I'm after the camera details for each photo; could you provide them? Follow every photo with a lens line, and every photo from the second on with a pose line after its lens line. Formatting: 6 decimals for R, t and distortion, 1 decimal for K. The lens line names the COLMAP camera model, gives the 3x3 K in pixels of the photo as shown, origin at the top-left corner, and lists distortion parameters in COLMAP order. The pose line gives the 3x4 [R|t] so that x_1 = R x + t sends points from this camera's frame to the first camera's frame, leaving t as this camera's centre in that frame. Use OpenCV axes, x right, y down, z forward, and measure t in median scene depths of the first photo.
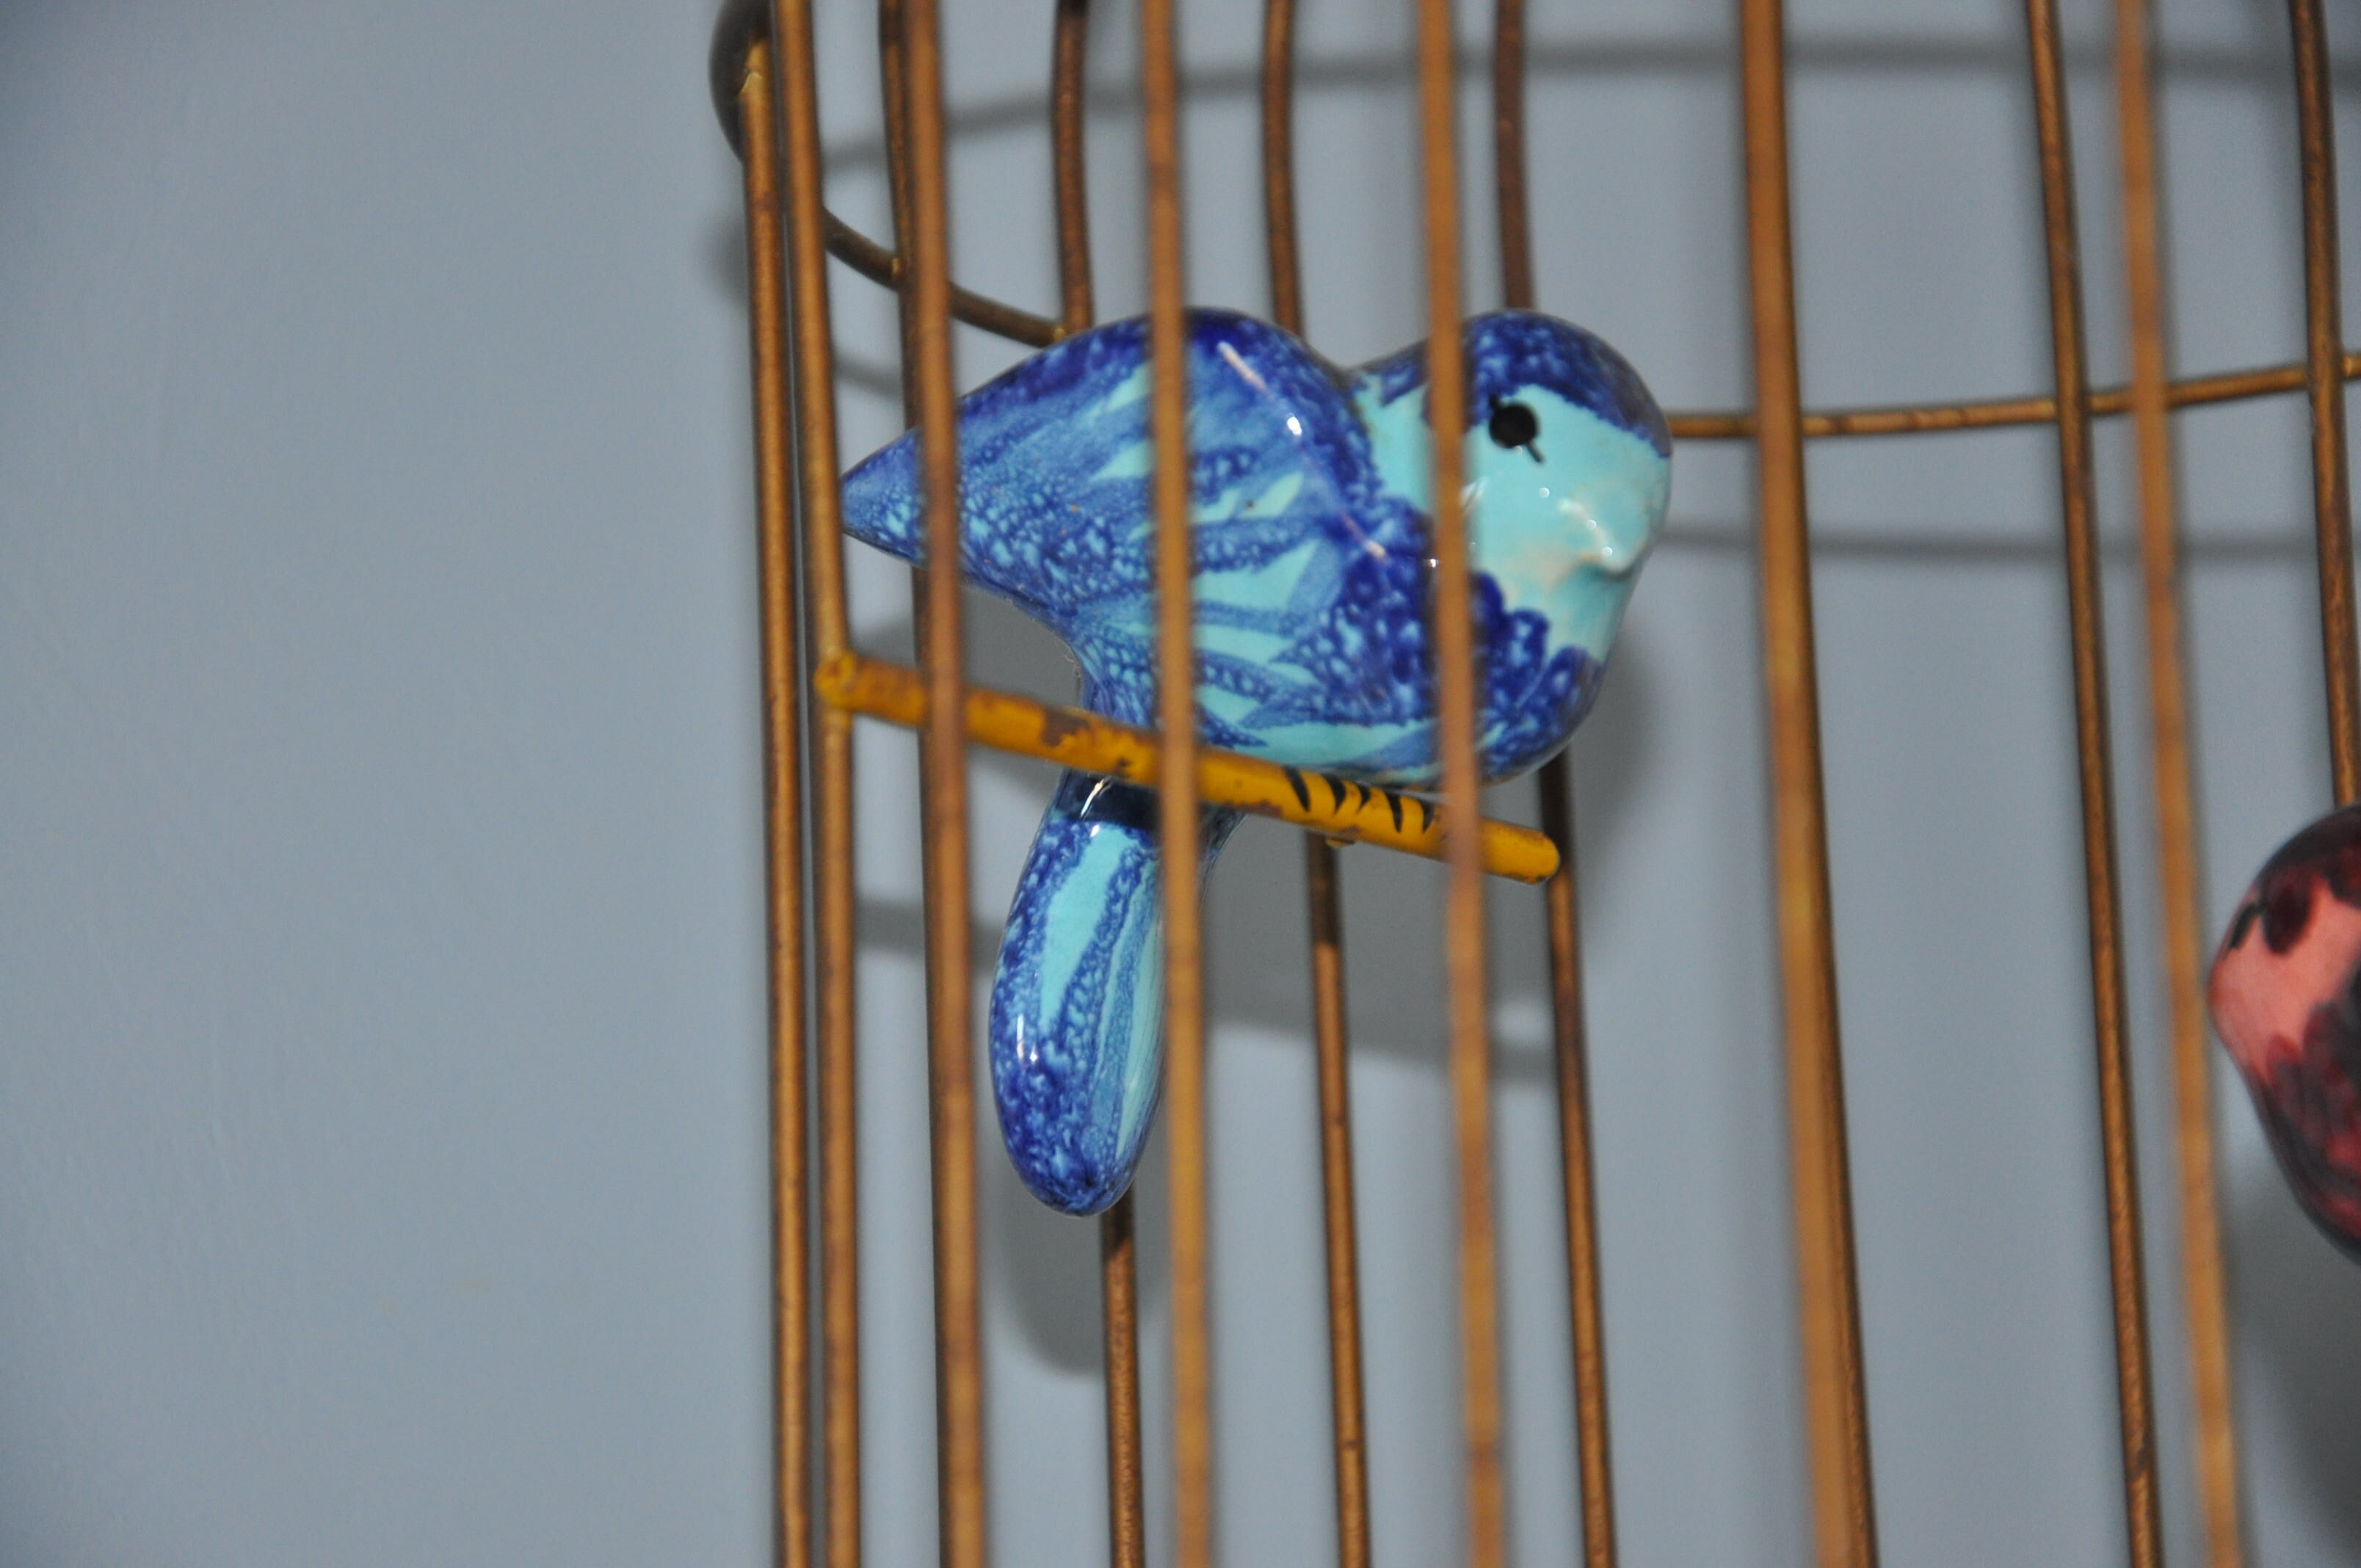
lens RADIAL K [[10001.5, 0, 1177.5], [0, 10001.5, 801.3], [0, 0, 1]] dist [1.380552, 0.000000]
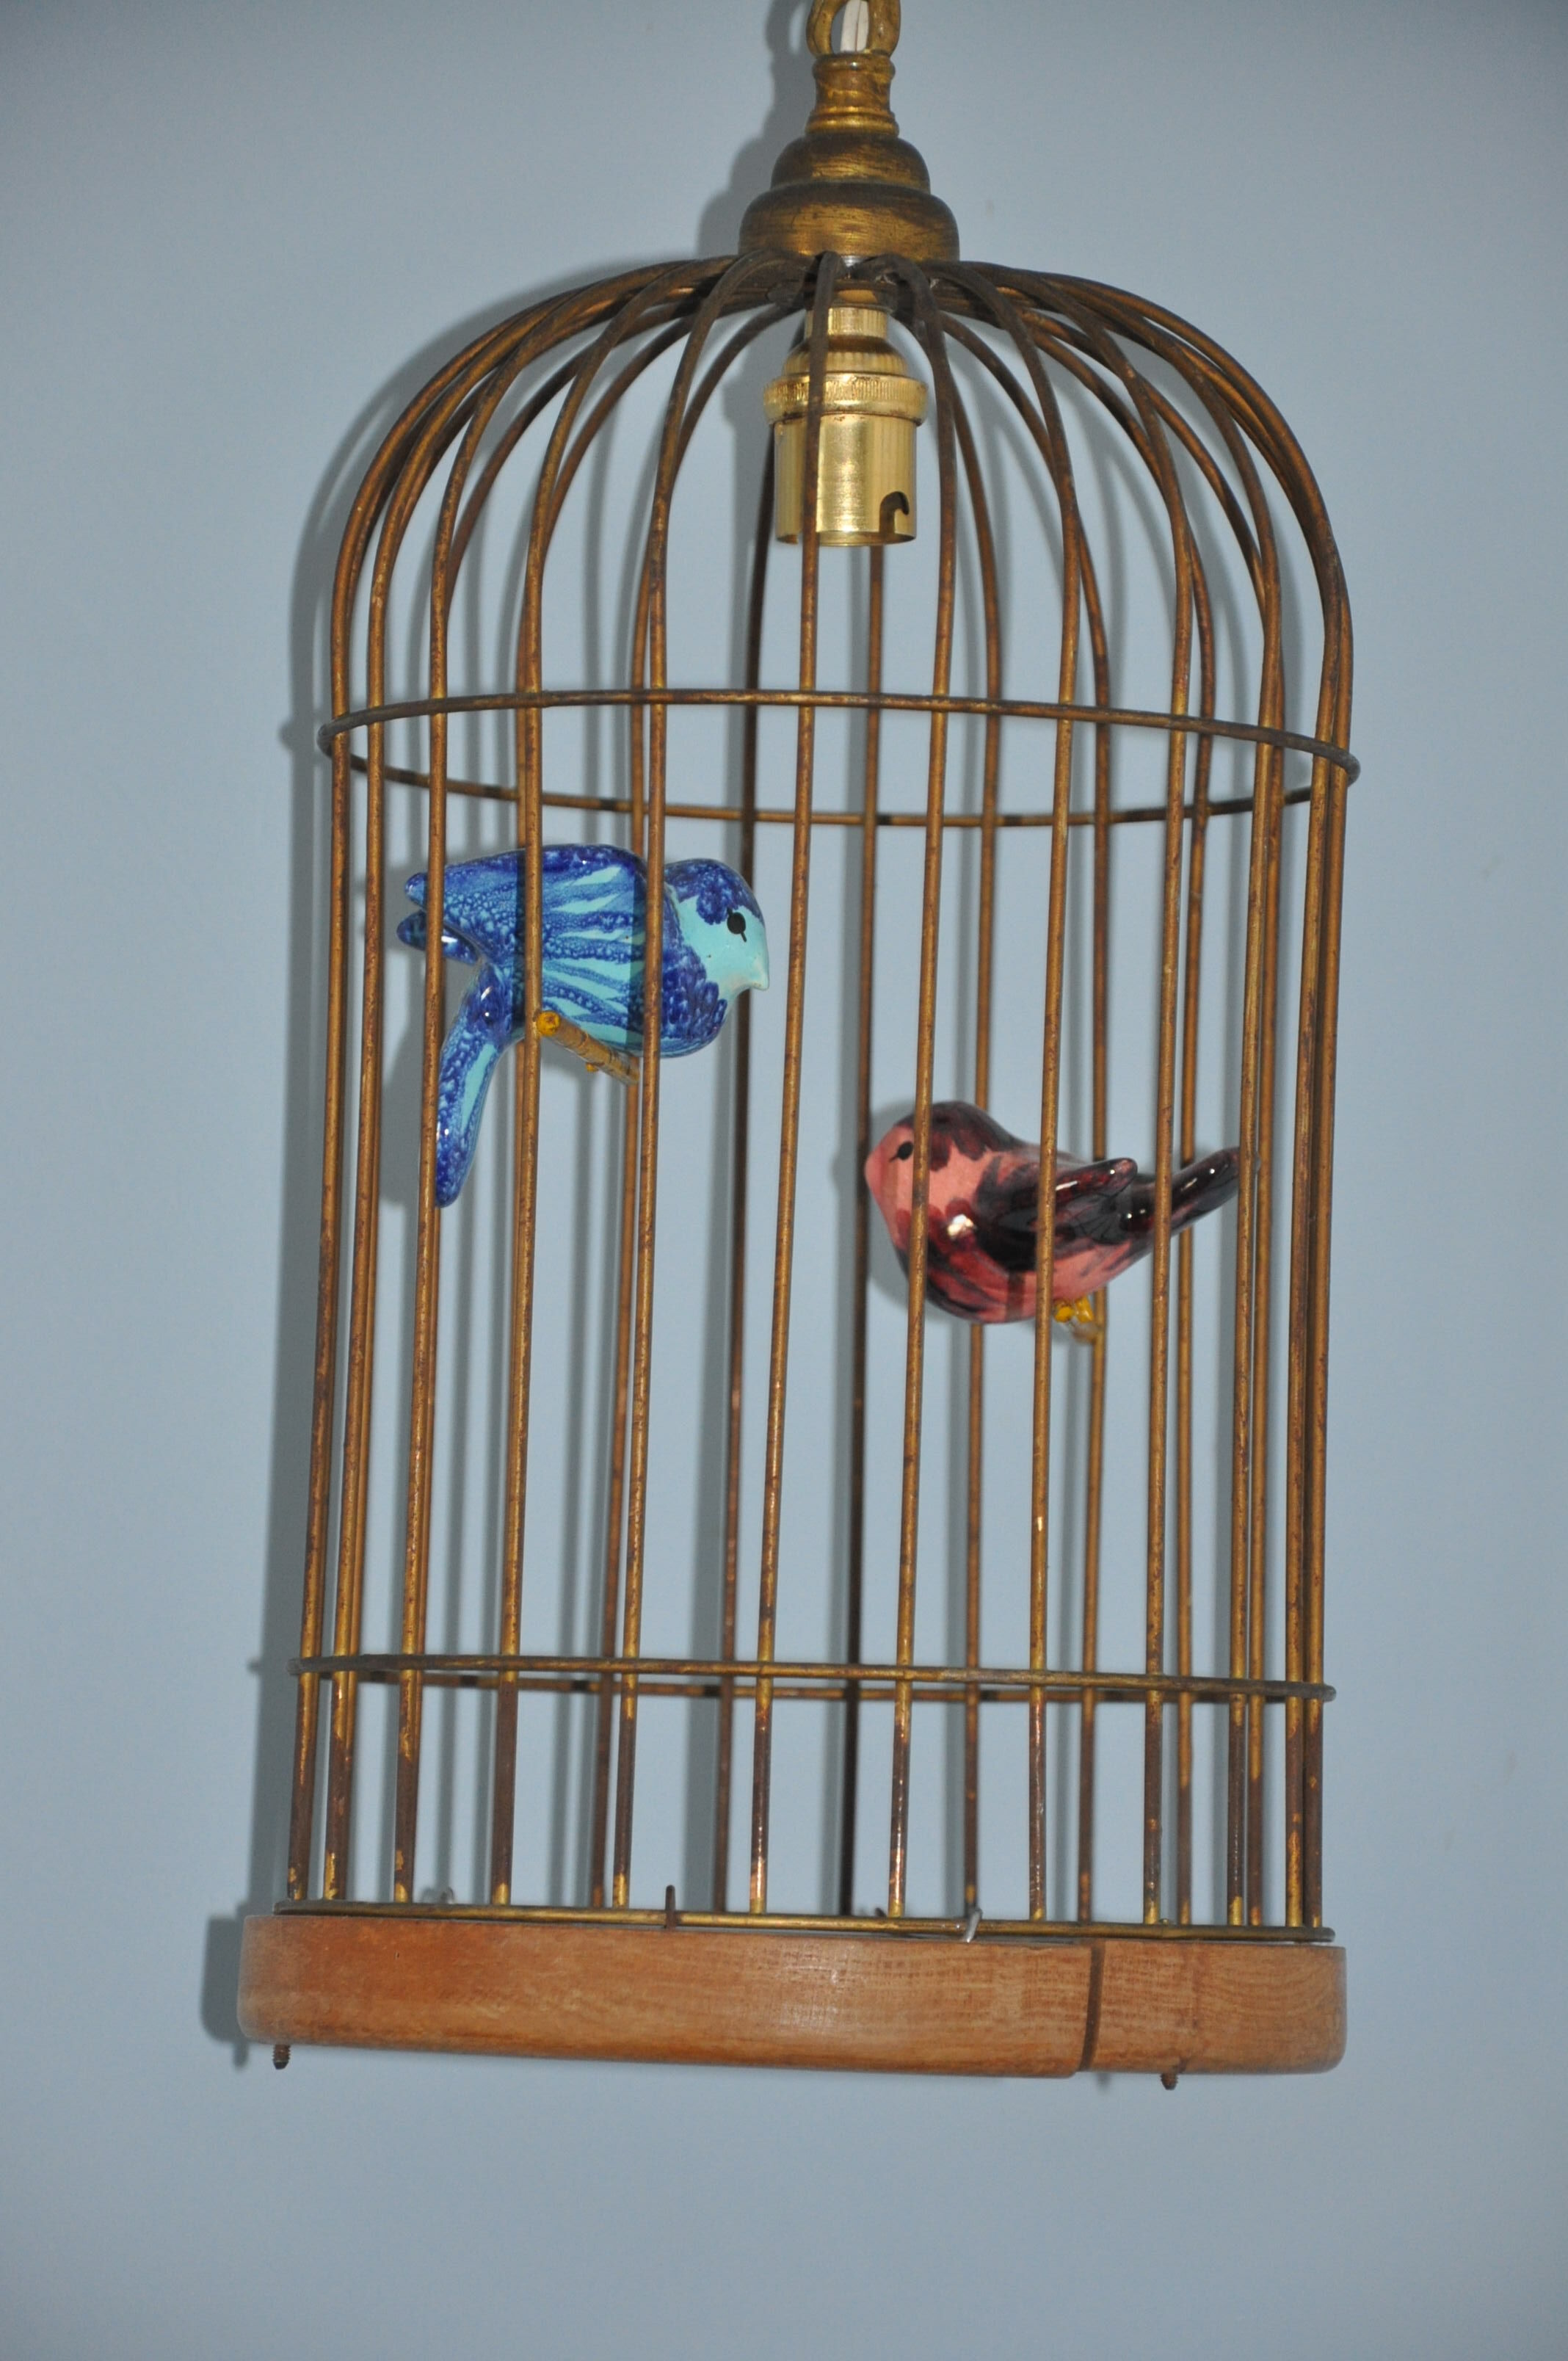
lens RADIAL K [[10001.5, 0, 798.4], [0, 10001.5, 1194.4], [0, 0, 1]] dist [1.380552, 0.000000]
pose [[0.789657, 0.097441, 0.605761, -1.342857], [-0.215060, 0.968628, 0.124537, -0.265951], [-0.574622, -0.228616, 0.785839, -0.845150]]
